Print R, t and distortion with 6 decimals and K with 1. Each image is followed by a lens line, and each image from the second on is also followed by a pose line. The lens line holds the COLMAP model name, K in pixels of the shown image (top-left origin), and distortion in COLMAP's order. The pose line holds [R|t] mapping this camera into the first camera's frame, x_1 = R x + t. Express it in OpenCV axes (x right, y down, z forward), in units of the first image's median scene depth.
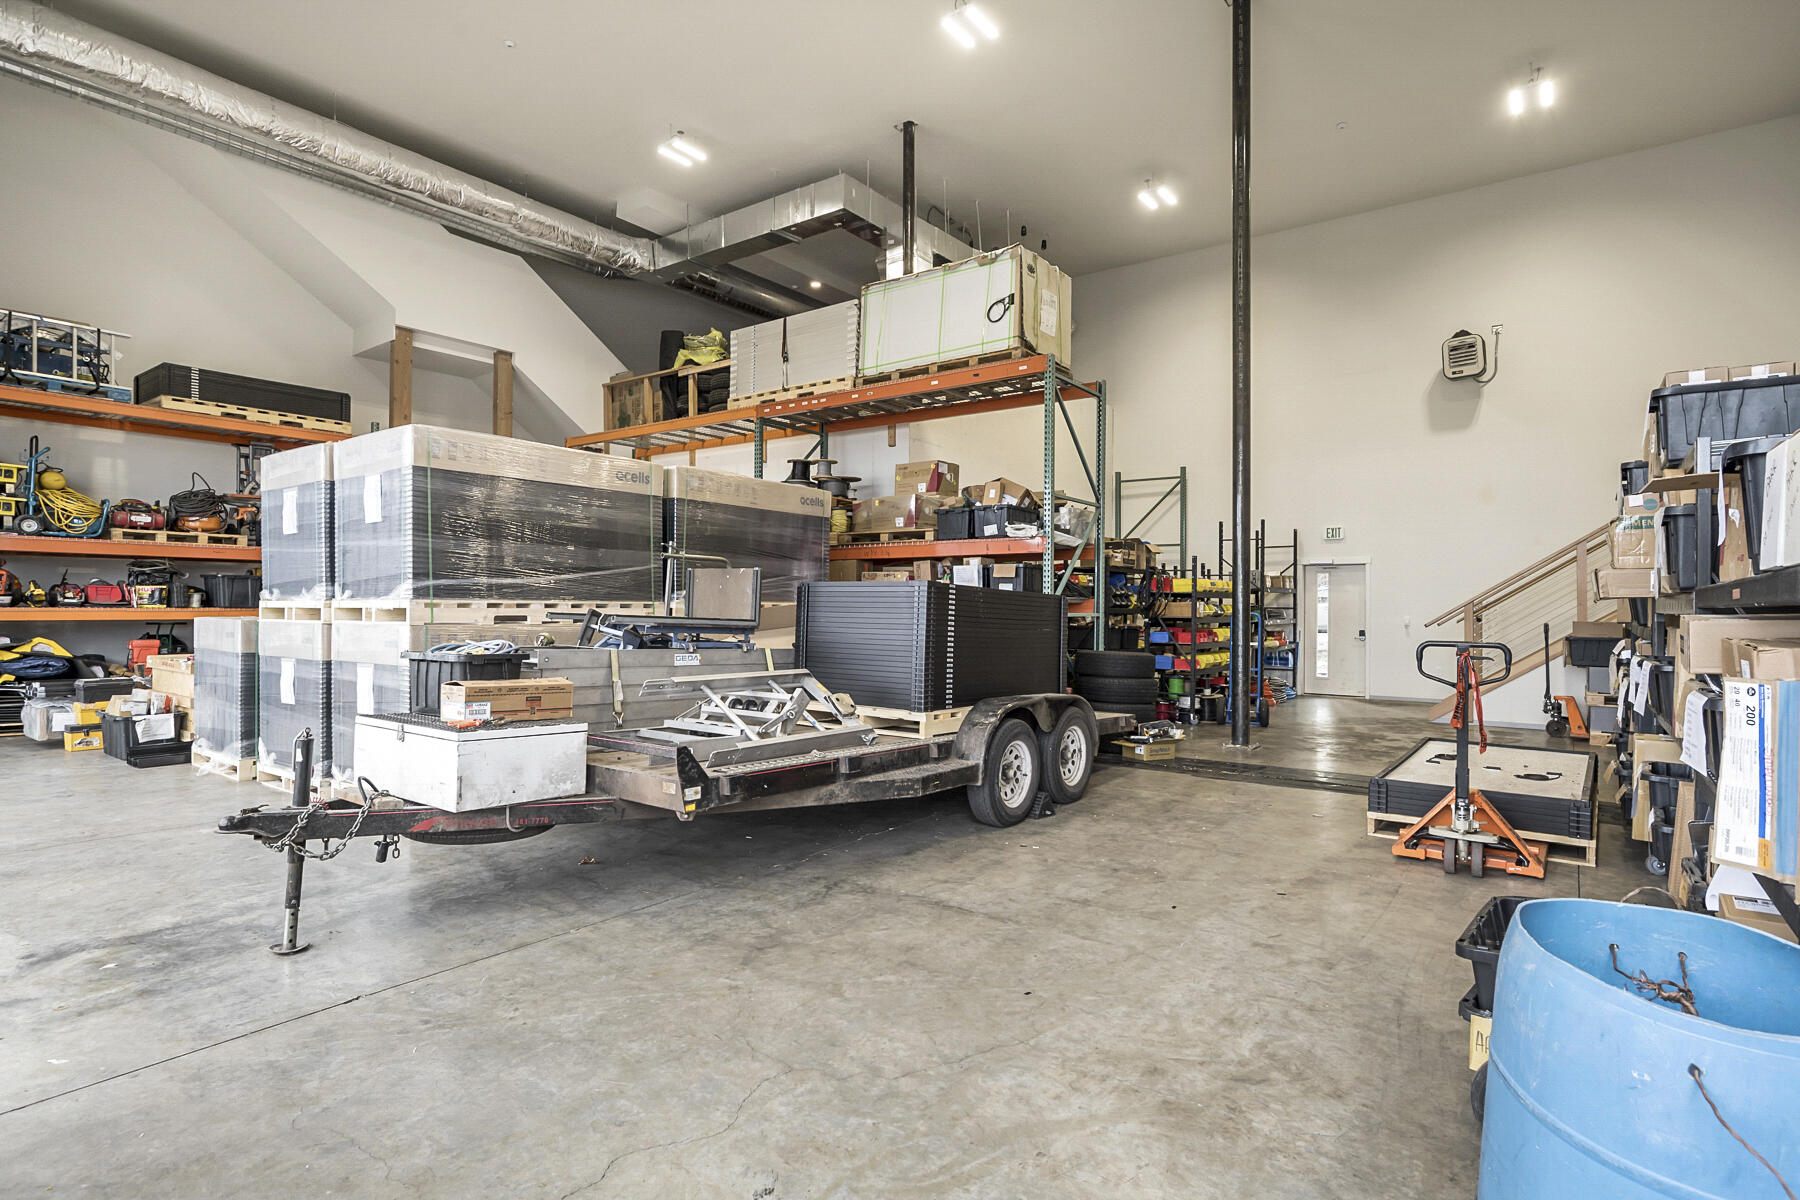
lens RADIAL K [[911.0, 0, 903.0], [0, 911.0, 599.6], [0, 0, 1]] dist [-0.000415, -0.000090]
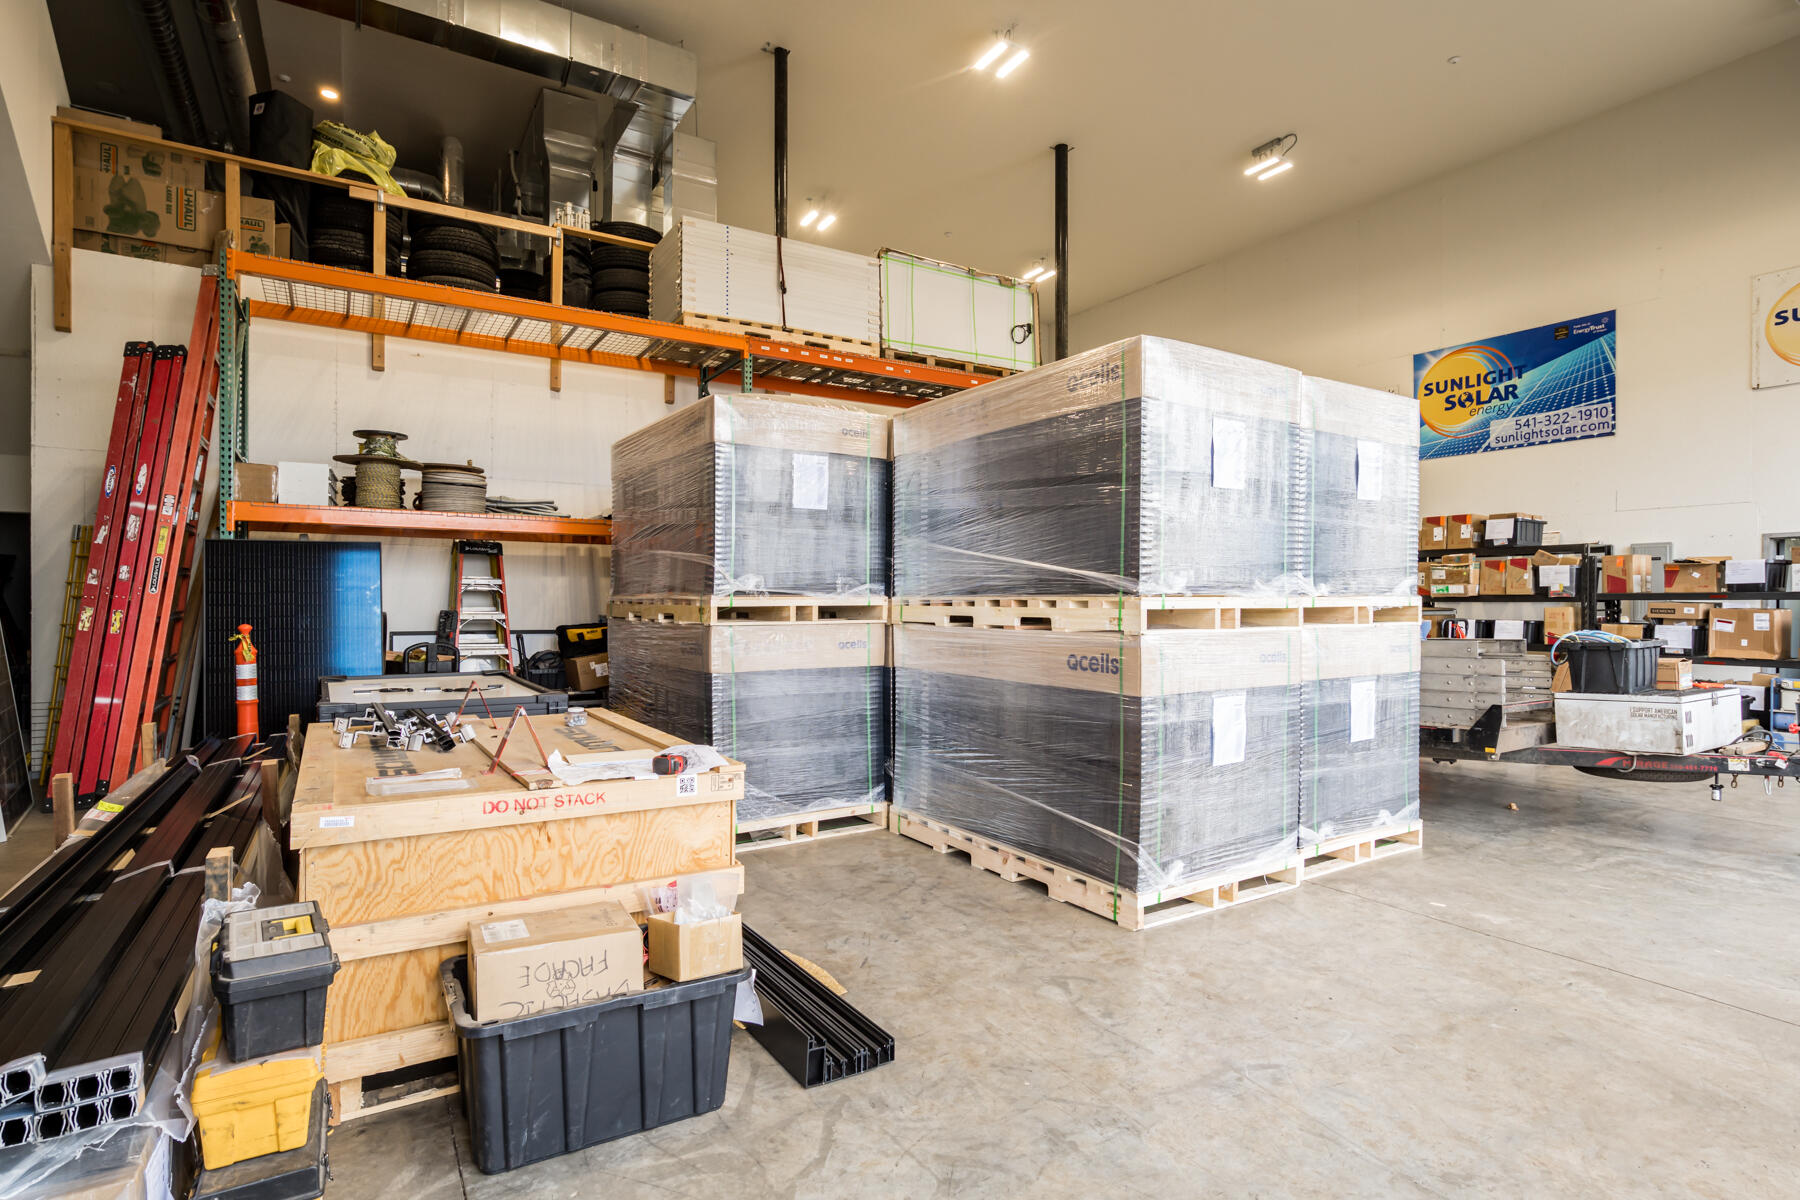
lens RADIAL K [[911.0, 0, 903.9], [0, 911.0, 604.9], [0, 0, 1]] dist [-0.000415, -0.000090]
pose [[0.365179, -0.010365, 0.930879, -0.895972], [-0.002200, 0.999926, 0.011996, 0.000574], [-0.930935, -0.006429, 0.365129, 0.655711]]
